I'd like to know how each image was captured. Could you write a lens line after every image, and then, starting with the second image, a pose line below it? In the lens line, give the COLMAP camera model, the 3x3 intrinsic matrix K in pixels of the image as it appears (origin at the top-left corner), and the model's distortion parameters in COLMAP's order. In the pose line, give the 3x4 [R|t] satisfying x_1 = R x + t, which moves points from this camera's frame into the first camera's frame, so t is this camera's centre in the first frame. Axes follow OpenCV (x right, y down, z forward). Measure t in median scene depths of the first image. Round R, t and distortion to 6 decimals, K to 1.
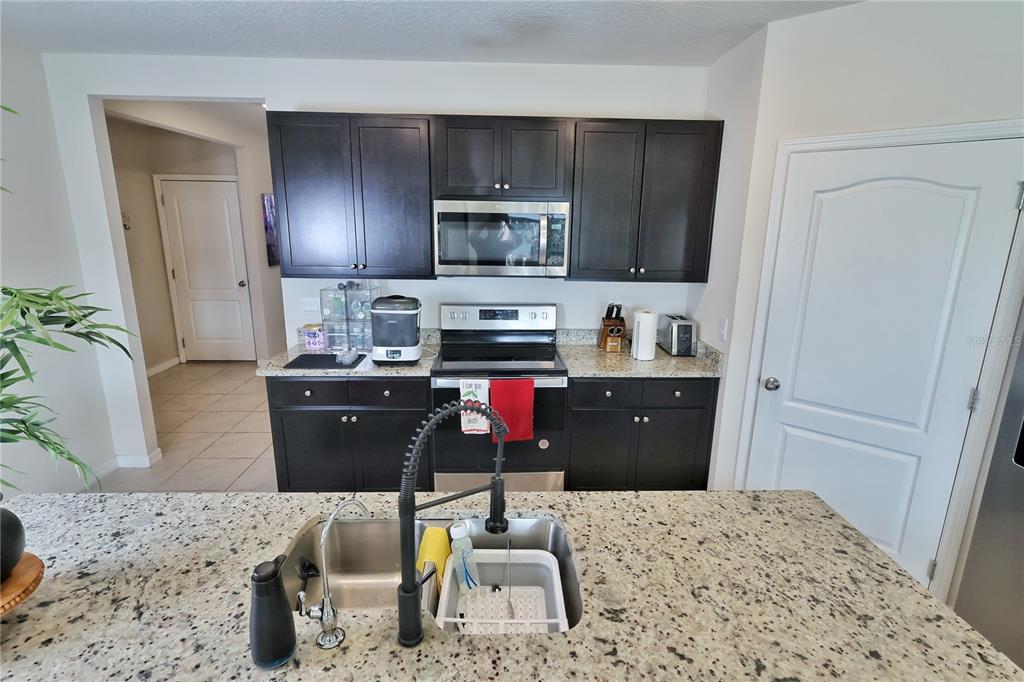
lens RADIAL K [[509.8, 0, 508.6], [0, 509.8, 340.7], [0, 0, 1]] dist [-0.002664, 0.002123]
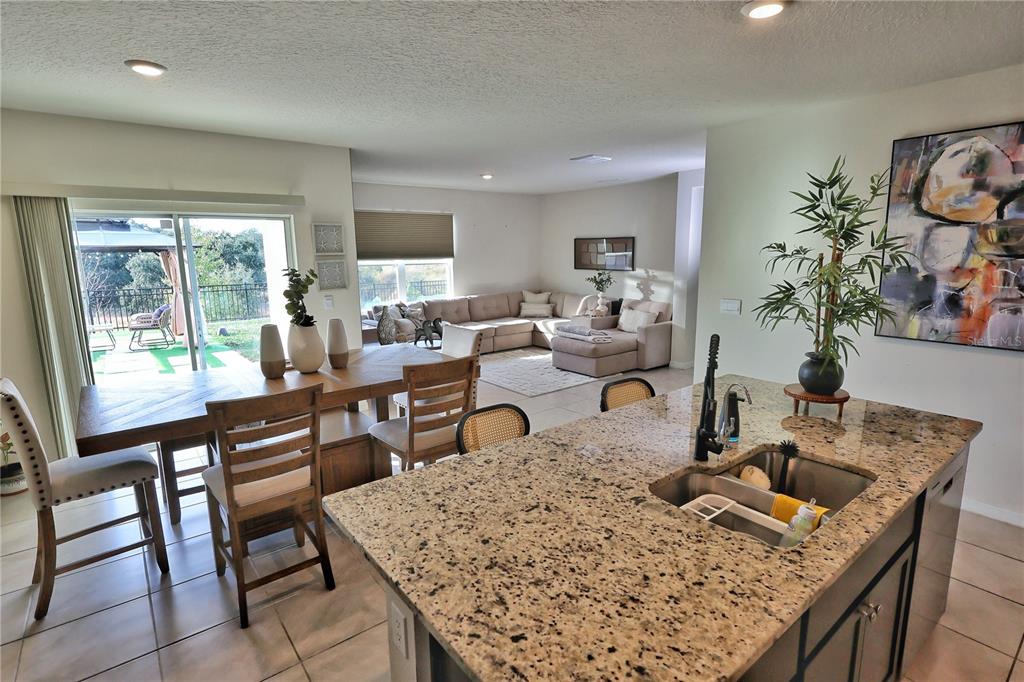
lens RADIAL K [[509.8, 0, 513.9], [0, 509.8, 342.0], [0, 0, 1]] dist [-0.002664, 0.002123]
pose [[-0.799050, 0.105300, -0.591972, 0.499786], [-0.138397, 0.925899, 0.351508, -0.124608], [0.585120, 0.362800, -0.725266, 0.653072]]
